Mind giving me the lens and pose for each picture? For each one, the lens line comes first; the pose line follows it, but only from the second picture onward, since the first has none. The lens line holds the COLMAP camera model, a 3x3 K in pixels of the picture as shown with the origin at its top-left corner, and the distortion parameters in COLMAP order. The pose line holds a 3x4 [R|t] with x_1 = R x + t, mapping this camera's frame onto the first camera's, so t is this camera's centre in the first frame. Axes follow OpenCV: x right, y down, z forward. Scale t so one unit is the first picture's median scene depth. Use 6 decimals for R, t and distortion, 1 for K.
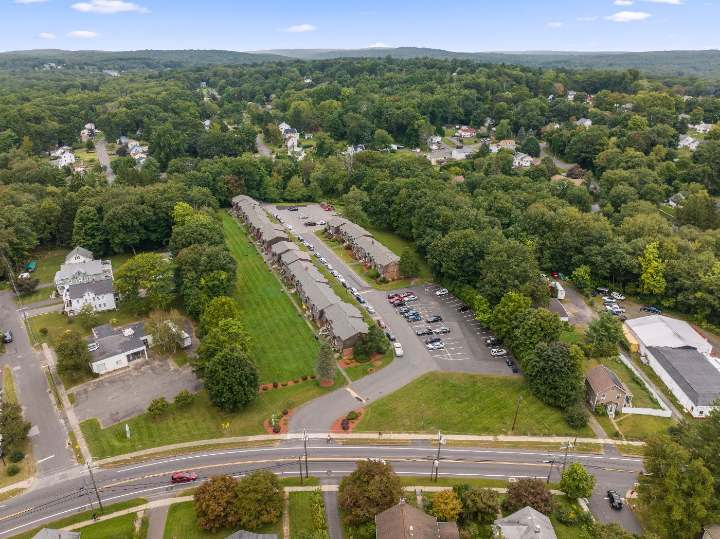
lens RADIAL K [[510.8, 0, 361.6], [0, 510.8, 268.9], [0, 0, 1]] dist [-0.040010, 0.003619]
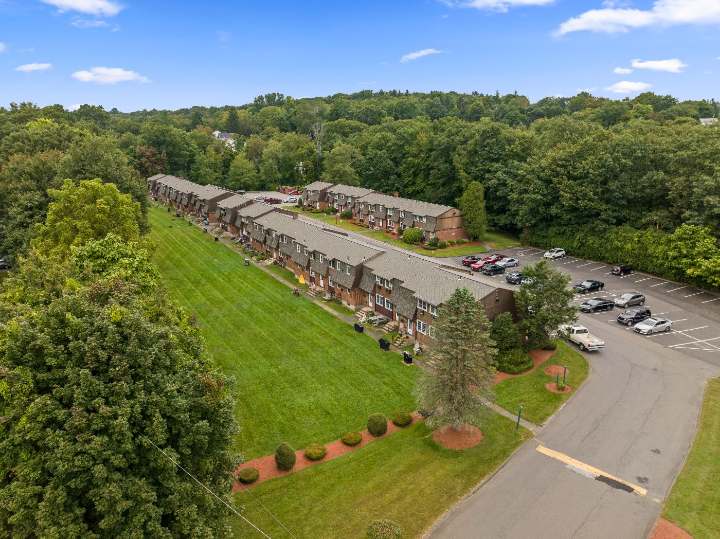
lens RADIAL K [[506.3, 0, 360.0], [0, 506.3, 269.5], [0, 0, 1]] dist [-0.037504, -0.001082]
pose [[0.989358, -0.037412, 0.140609, -0.111315], [0.055555, 0.990293, -0.127414, 0.111631], [-0.134477, 0.133869, 0.981832, 0.489216]]
